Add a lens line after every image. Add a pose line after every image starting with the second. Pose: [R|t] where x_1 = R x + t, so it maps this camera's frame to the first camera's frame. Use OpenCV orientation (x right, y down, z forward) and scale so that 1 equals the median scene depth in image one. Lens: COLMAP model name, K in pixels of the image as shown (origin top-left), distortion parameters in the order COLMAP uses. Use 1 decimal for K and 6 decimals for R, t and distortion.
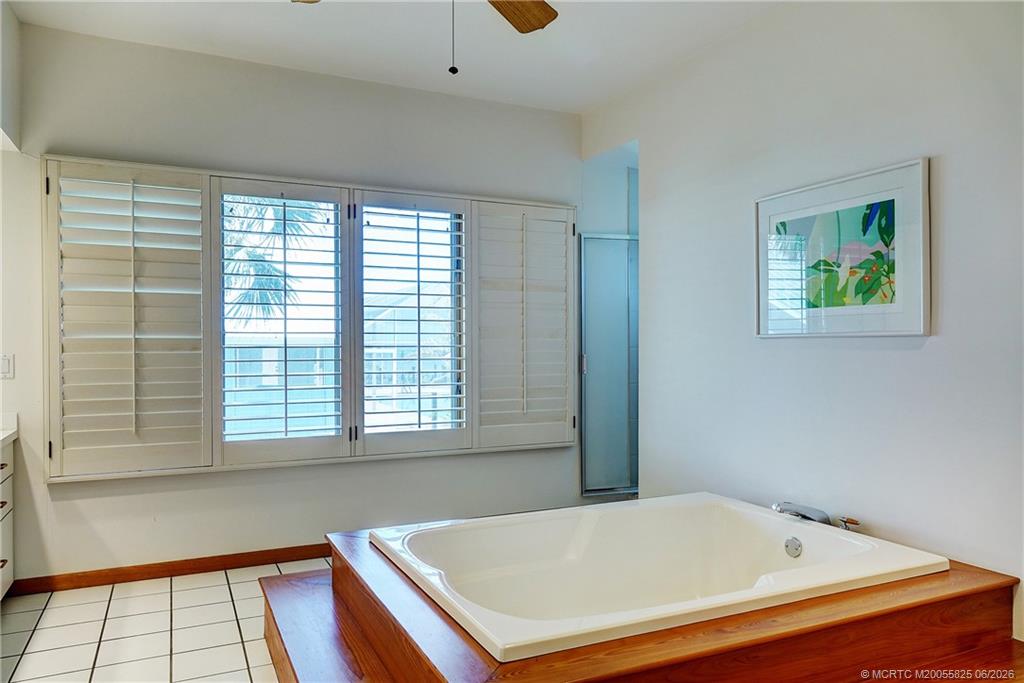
lens RADIAL K [[628.4, 0, 512.1], [0, 628.4, 354.0], [0, 0, 1]] dist [-0.000090, -0.000111]
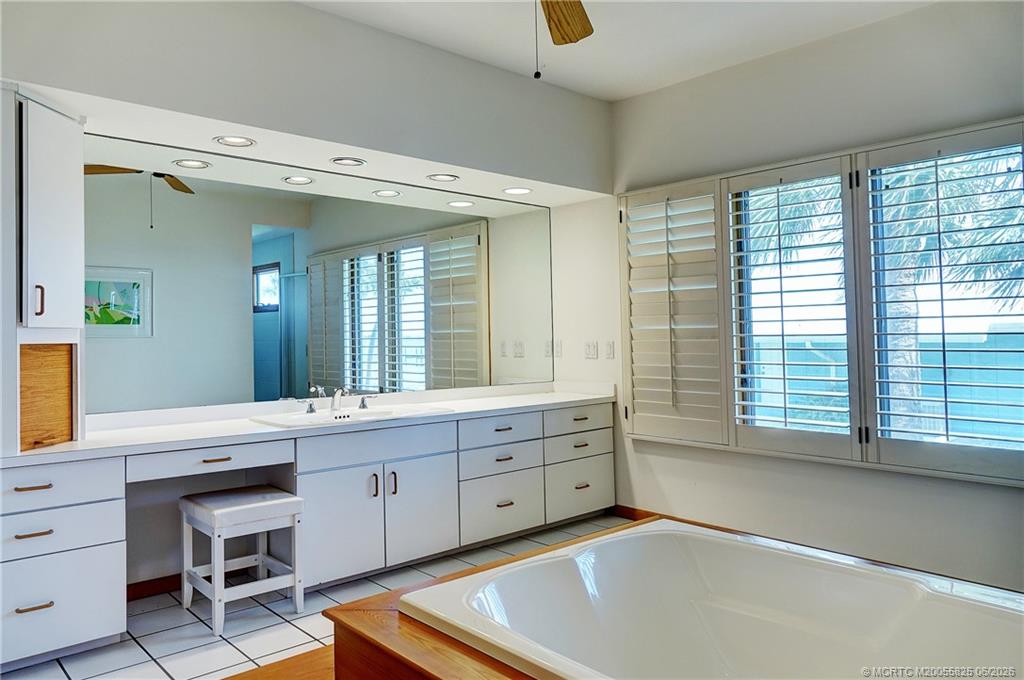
lens RADIAL K [[710.8, 0, 512.0], [0, 710.8, 340.0], [0, 0, 1]] dist [0.001042, 0.001321]
pose [[0.336947, 0.004351, -0.941514, 0.578600], [-0.004468, 0.999985, 0.003022, -0.005752], [0.941513, 0.003188, 0.336962, 0.246844]]
